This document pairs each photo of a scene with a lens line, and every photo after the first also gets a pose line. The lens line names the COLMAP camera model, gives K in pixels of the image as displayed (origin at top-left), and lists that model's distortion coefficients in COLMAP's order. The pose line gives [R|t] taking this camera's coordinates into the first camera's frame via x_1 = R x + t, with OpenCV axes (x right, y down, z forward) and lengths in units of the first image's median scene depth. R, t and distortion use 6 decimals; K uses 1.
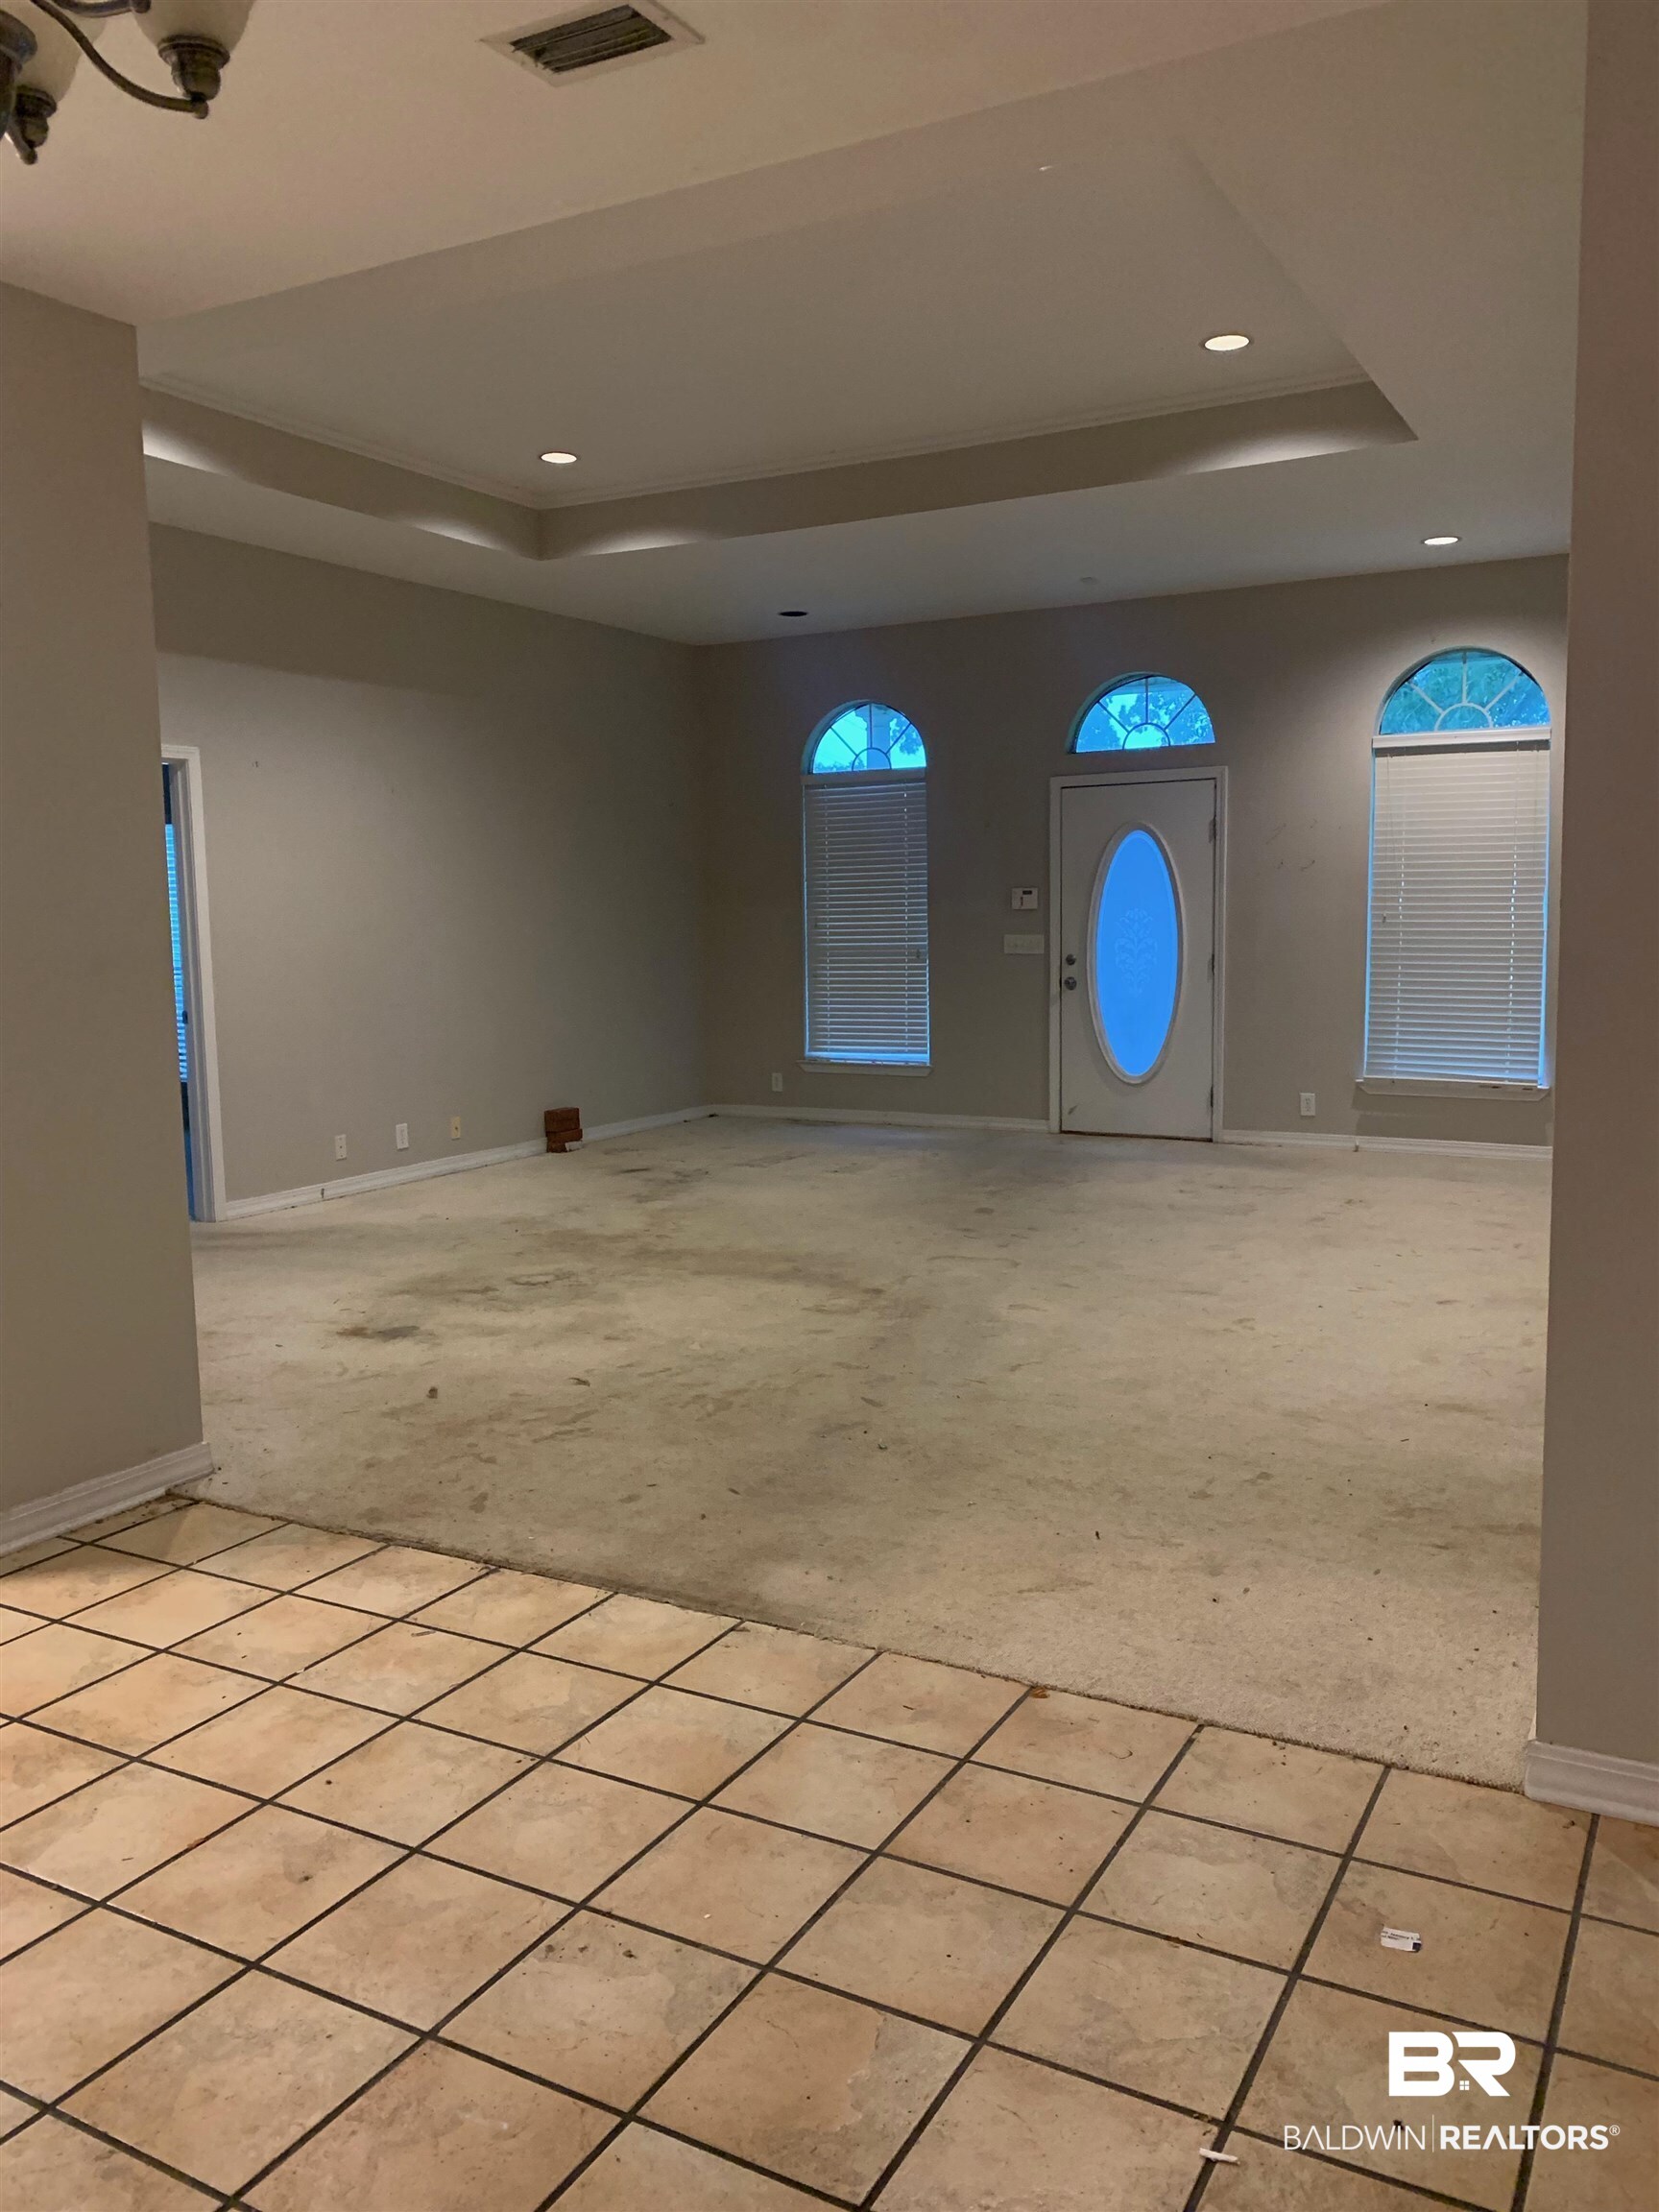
lens RADIAL K [[1698.9, 0, 830.6], [0, 1698.9, 1089.9], [0, 0, 1]] dist [0.103389, -0.215972]
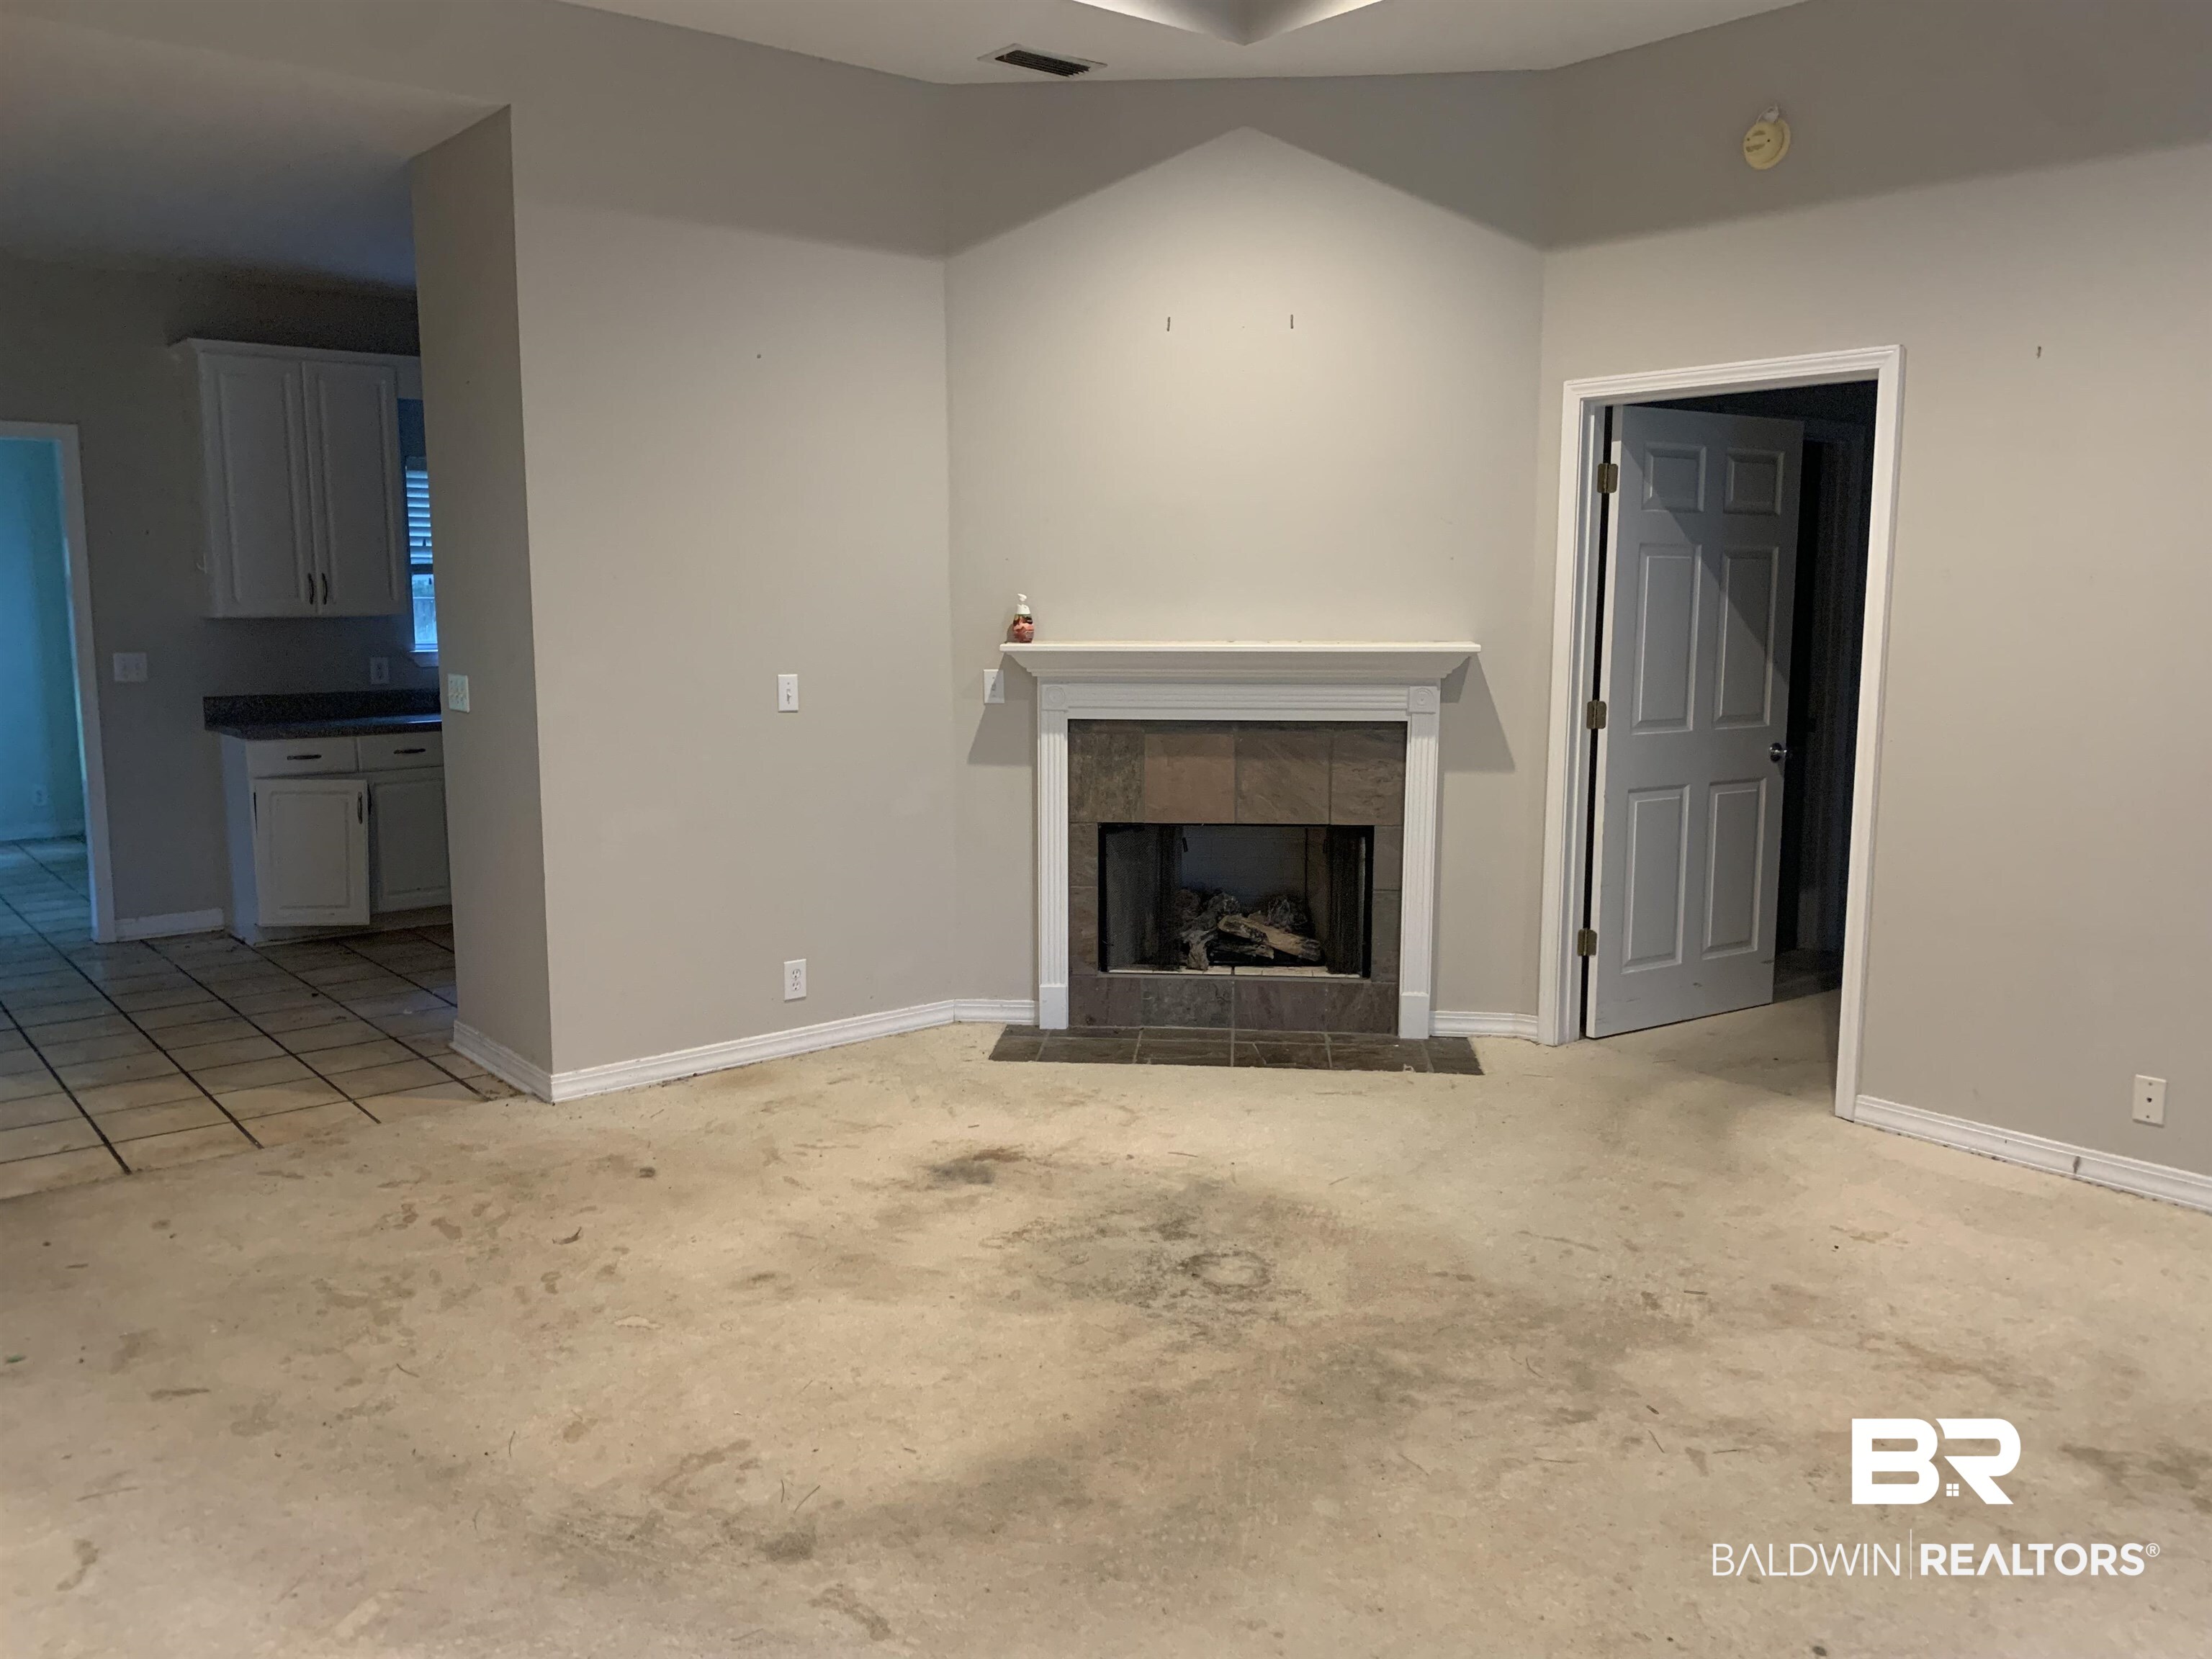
lens RADIAL K [[1698.9, 0, 1106.0], [0, 1698.9, 829.5], [0, 0, 1]] dist [0.103389, -0.215972]
pose [[-0.366445, 0.131102, -0.921157, 0.447092], [-0.108799, 0.977194, 0.182359, -0.168943], [0.924057, 0.167046, -0.343824, 1.482509]]
